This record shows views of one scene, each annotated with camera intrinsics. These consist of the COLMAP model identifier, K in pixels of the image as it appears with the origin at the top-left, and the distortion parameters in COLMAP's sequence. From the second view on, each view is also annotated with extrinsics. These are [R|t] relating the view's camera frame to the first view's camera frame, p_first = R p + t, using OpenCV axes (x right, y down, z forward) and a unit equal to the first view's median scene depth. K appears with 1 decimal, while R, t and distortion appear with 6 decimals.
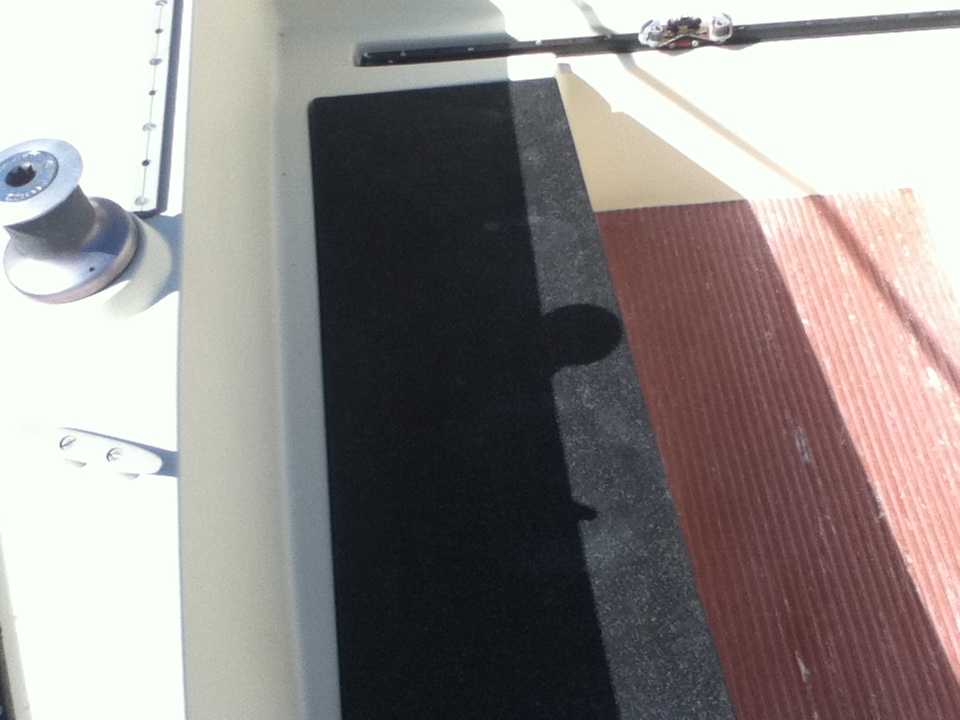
lens RADIAL K [[1102.6, 0, 479.3], [0, 1102.6, 354.4], [0, 0, 1]] dist [0.002295, 0.000000]
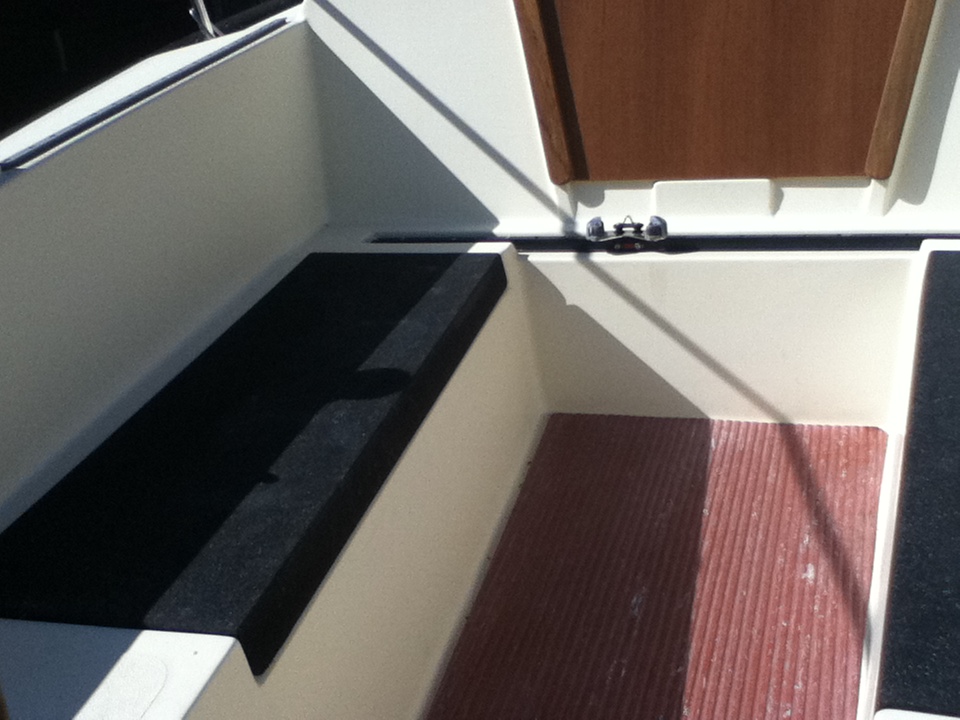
lens RADIAL K [[1102.6, 0, 450.0], [0, 1102.6, 331.6], [0, 0, 1]] dist [0.002295, 0.000000]
pose [[0.919277, 0.107870, -0.378543, 0.469794], [-0.260572, 0.887586, -0.379861, 0.272869], [0.295014, 0.447835, 0.844044, 0.057677]]
